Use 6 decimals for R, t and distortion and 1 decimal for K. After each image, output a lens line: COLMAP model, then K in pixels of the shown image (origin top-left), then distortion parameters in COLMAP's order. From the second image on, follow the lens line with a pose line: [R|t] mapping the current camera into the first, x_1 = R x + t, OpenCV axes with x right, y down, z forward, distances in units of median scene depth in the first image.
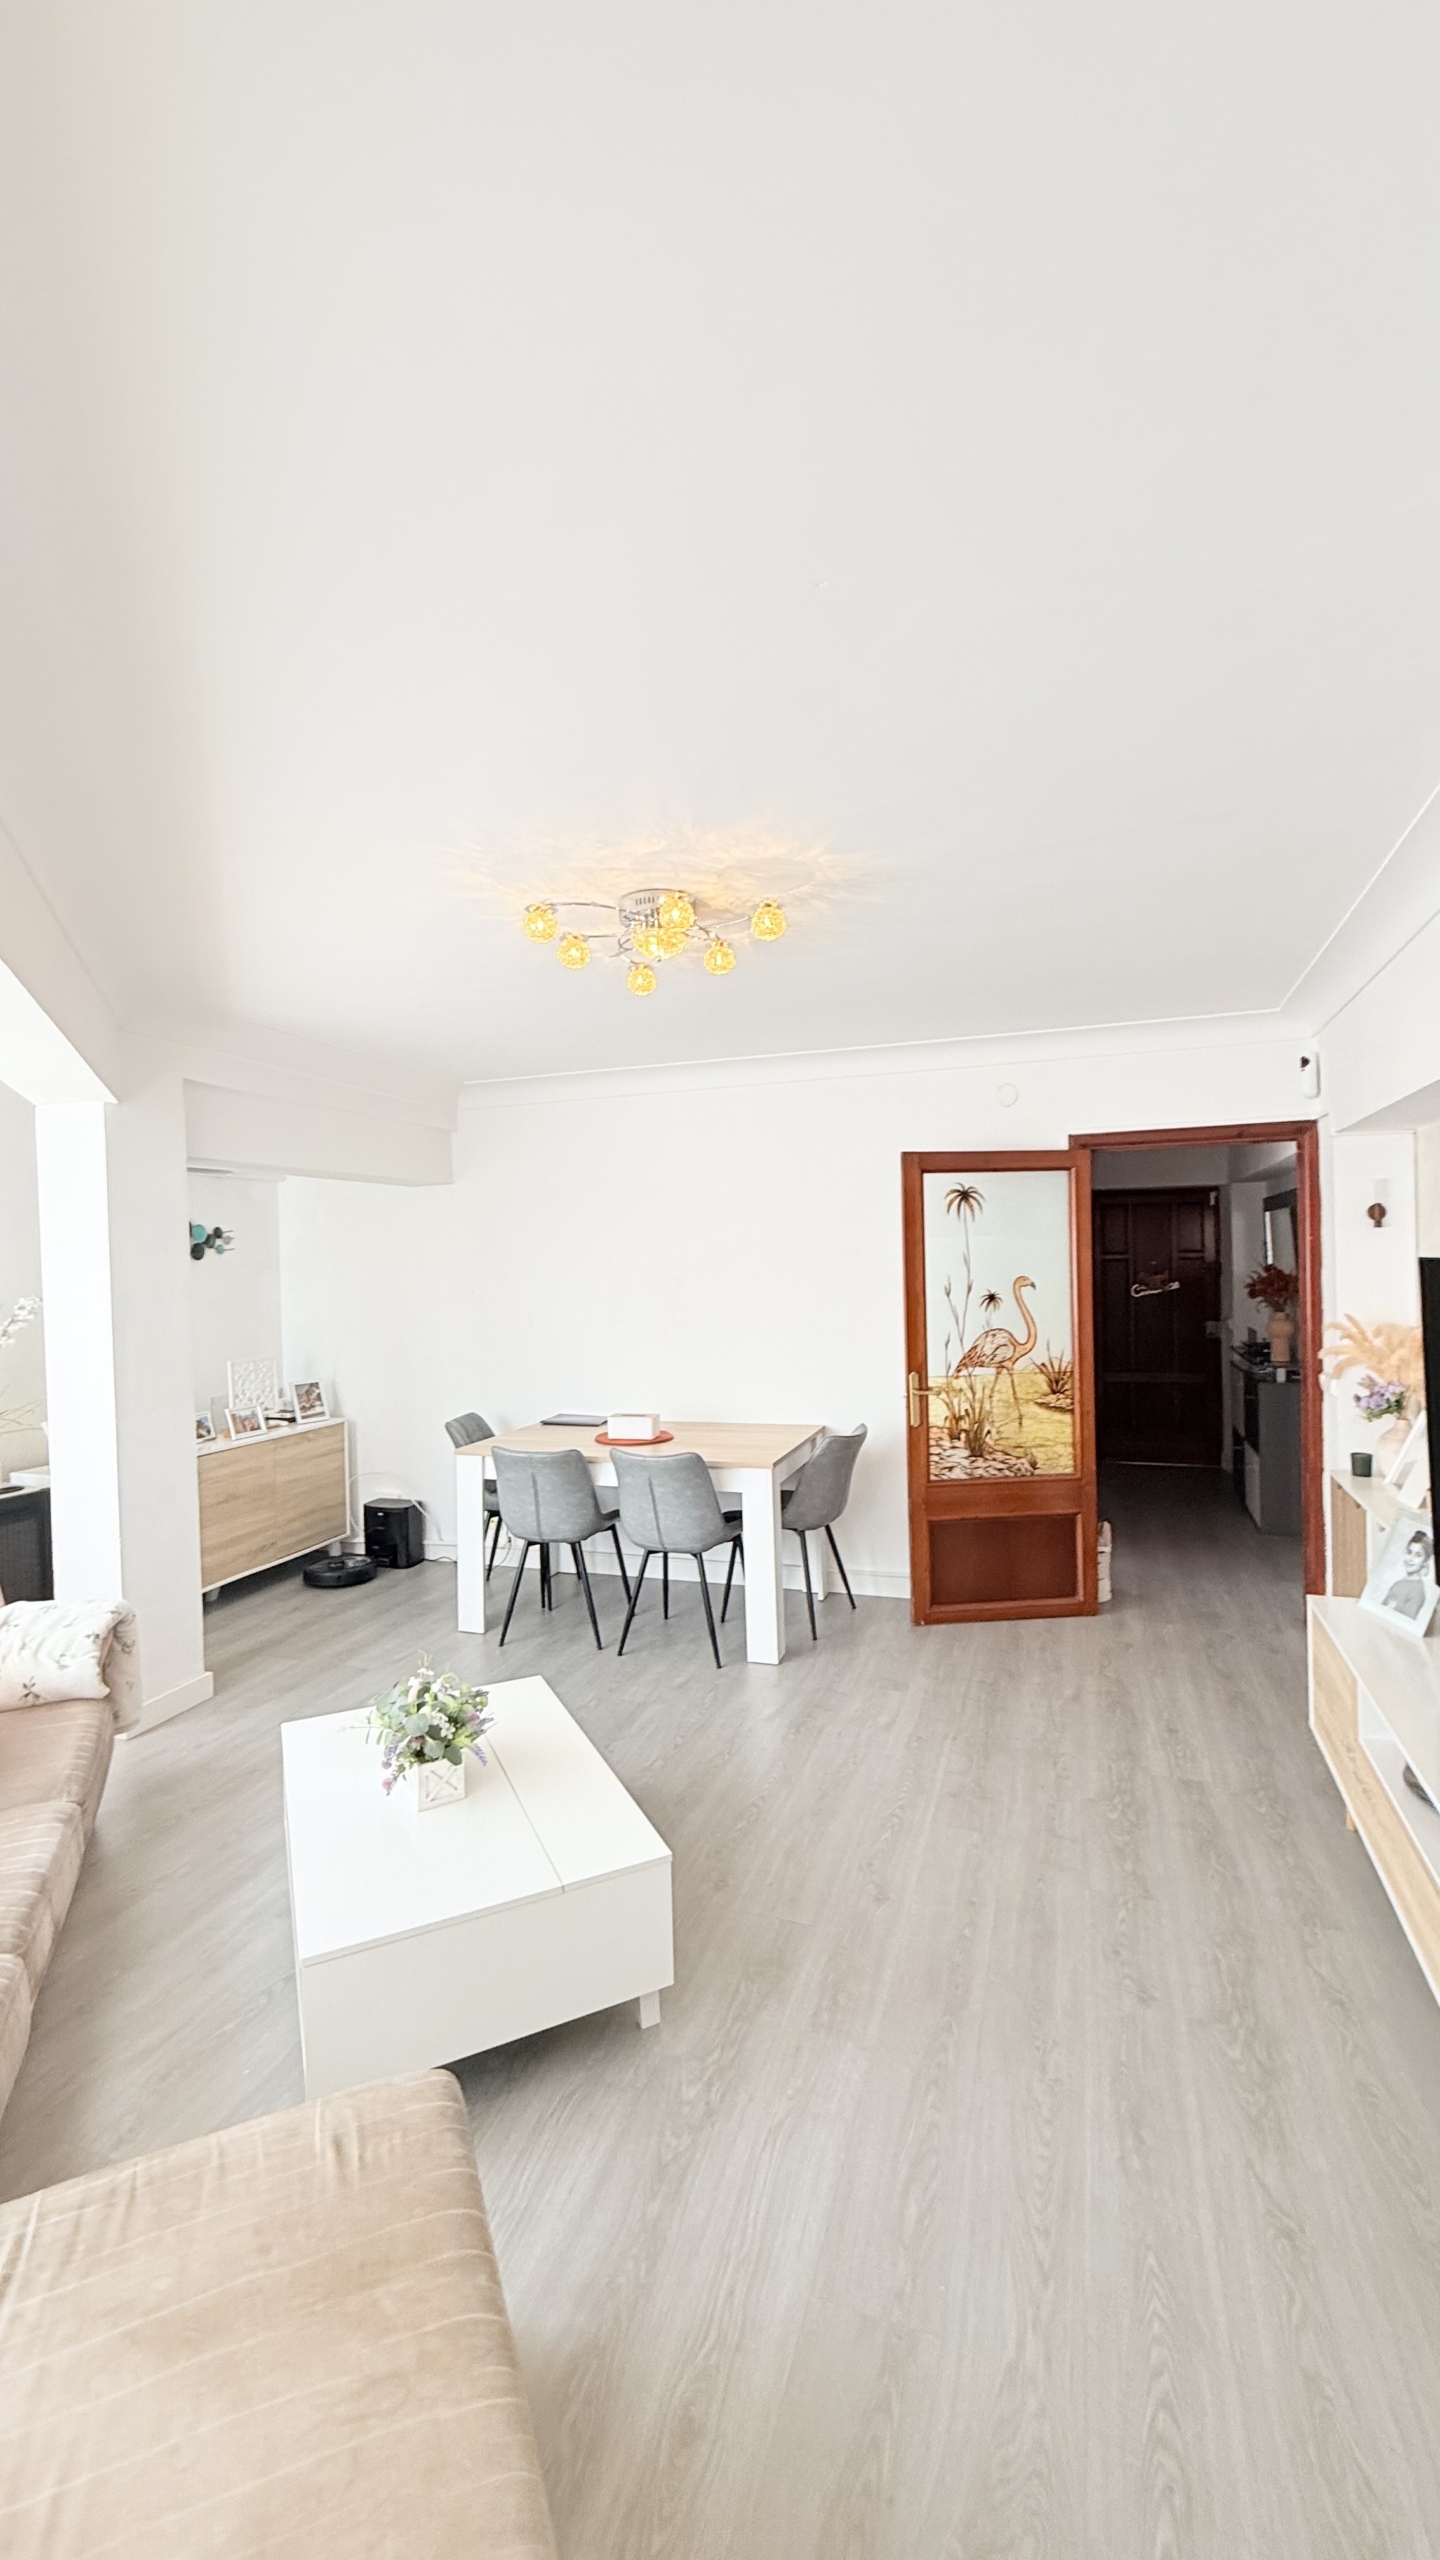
lens RADIAL K [[1035.1, 0, 714.5], [0, 1035.1, 1275.2], [0, 0, 1]] dist [-0.000125, 0.000037]
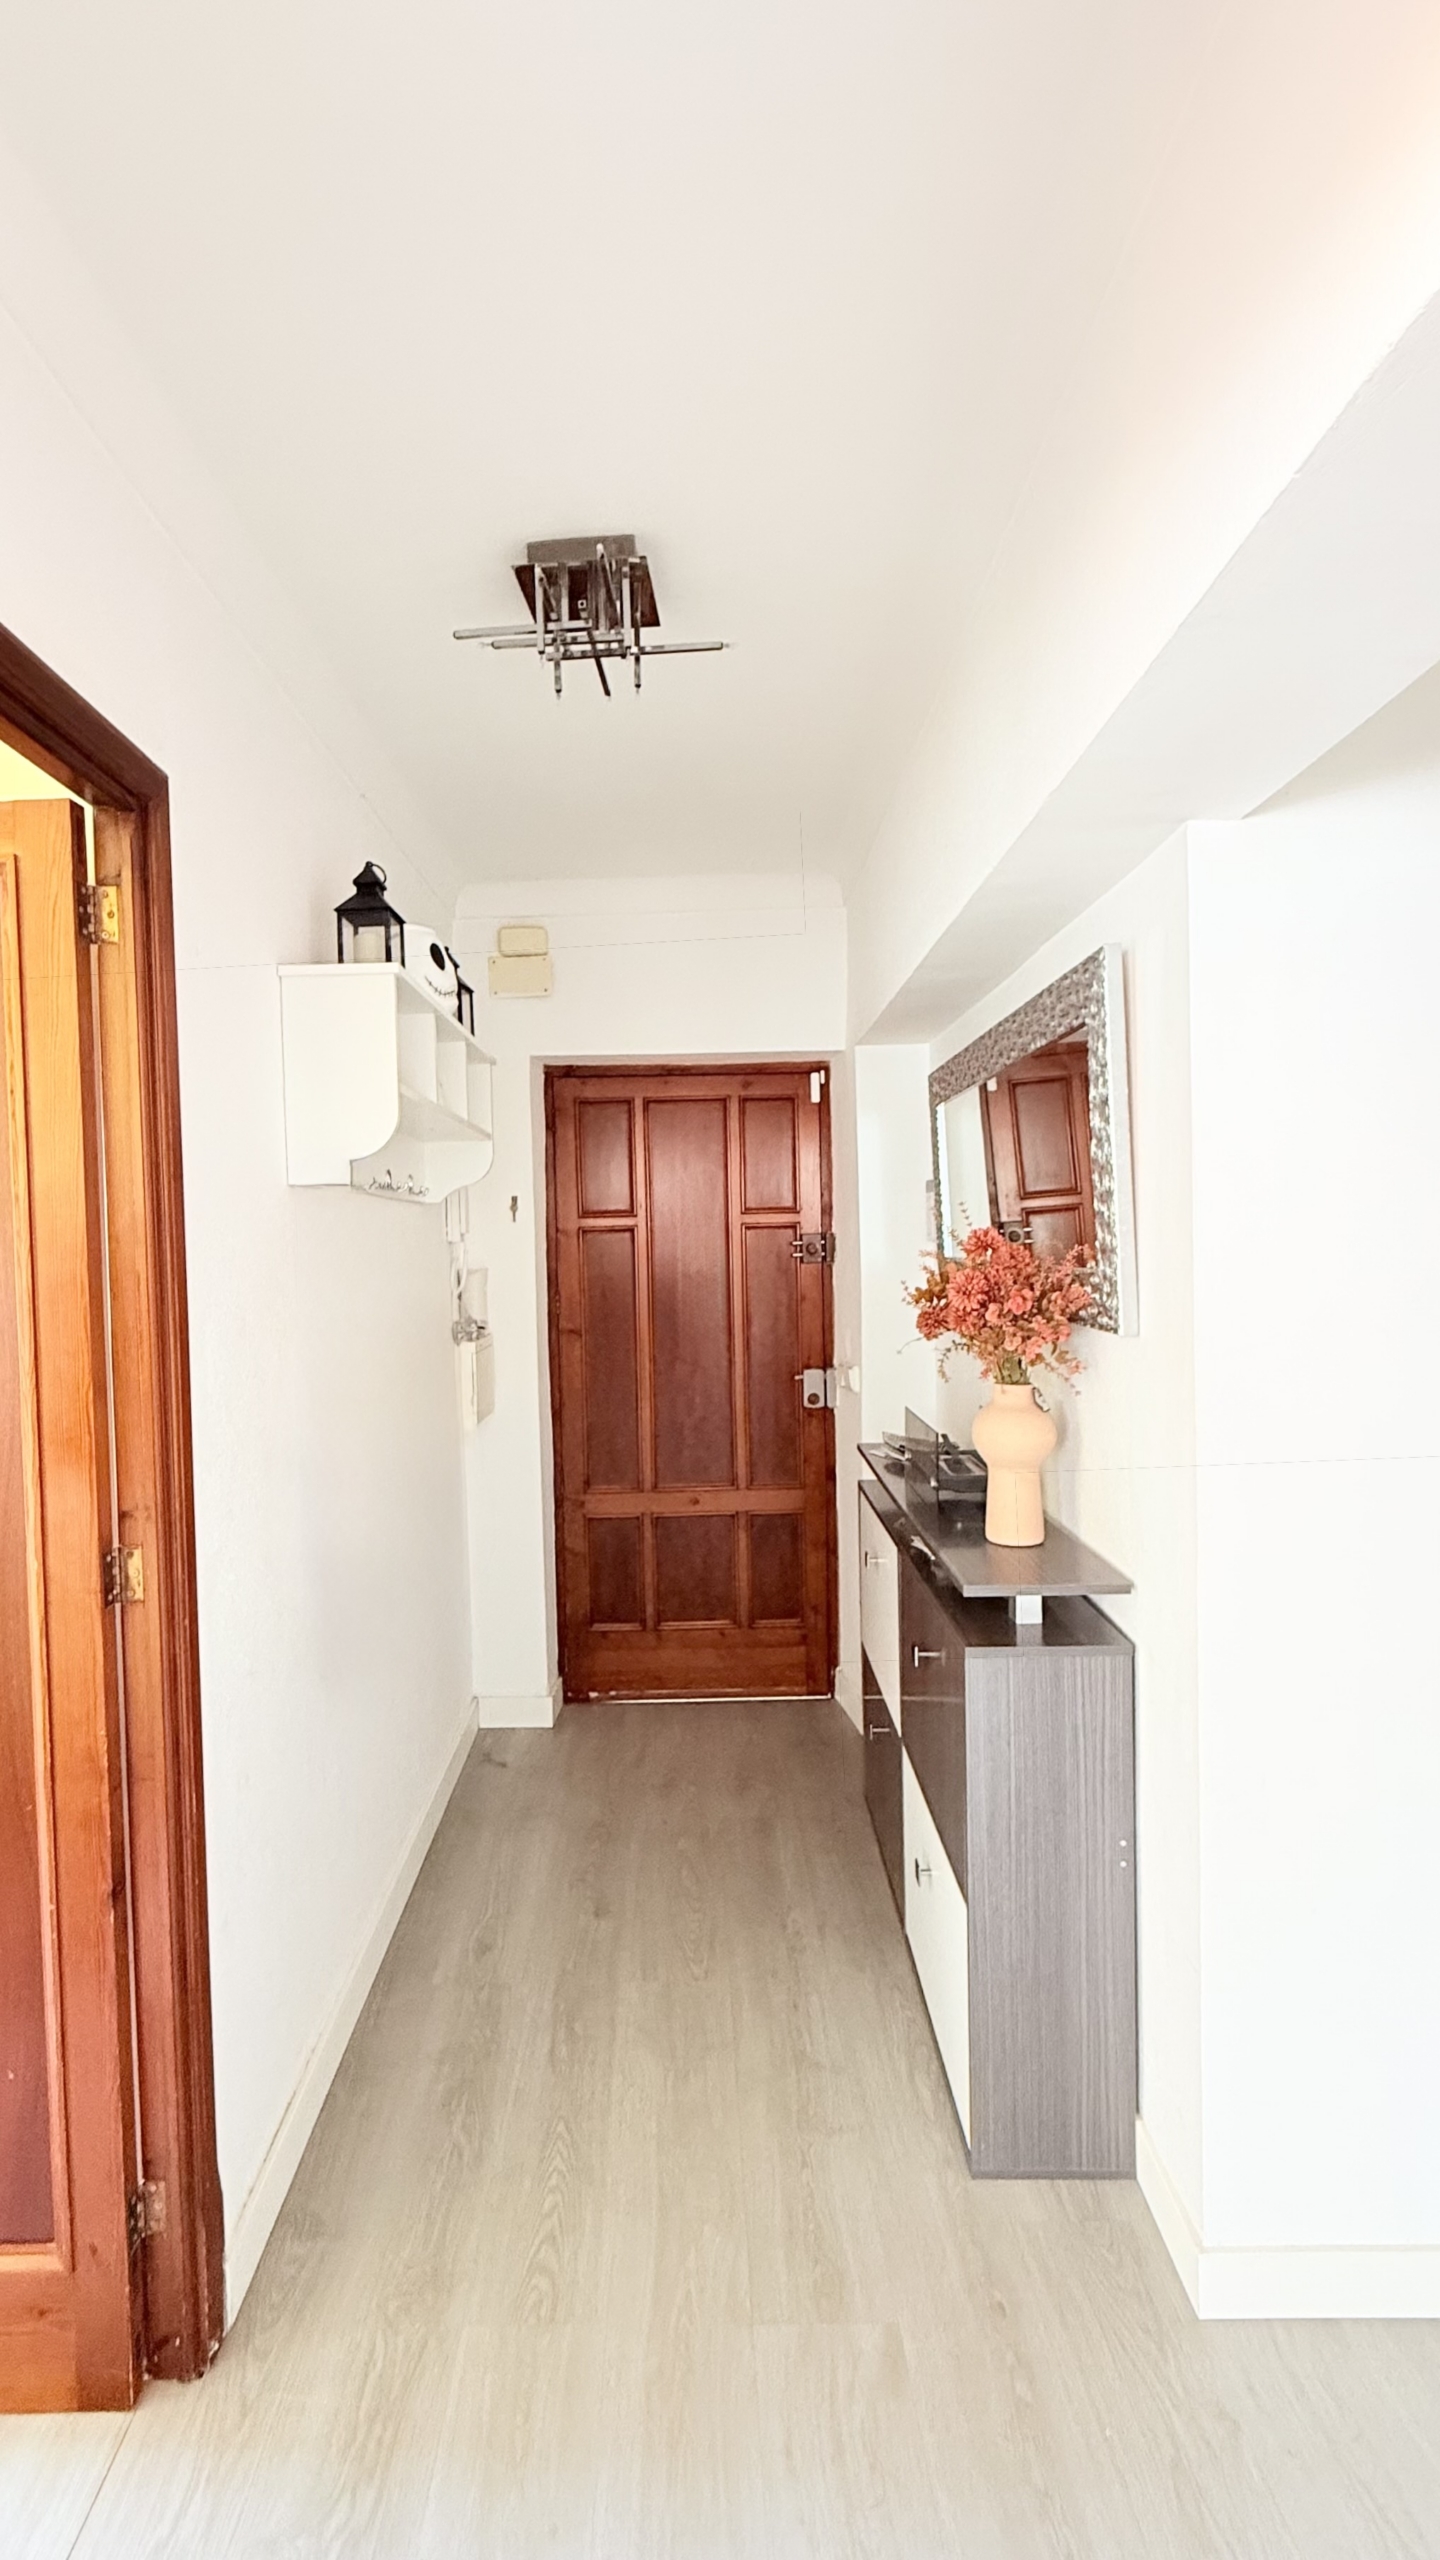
lens RADIAL K [[1035.1, 0, 714.5], [0, 1035.1, 1275.2], [0, 0, 1]] dist [-0.000125, 0.000037]
pose [[0.941013, -0.006368, 0.338311, 0.297155], [0.005698, 0.999979, 0.002974, 0.002442], [-0.338323, -0.000871, 0.941030, 0.612130]]
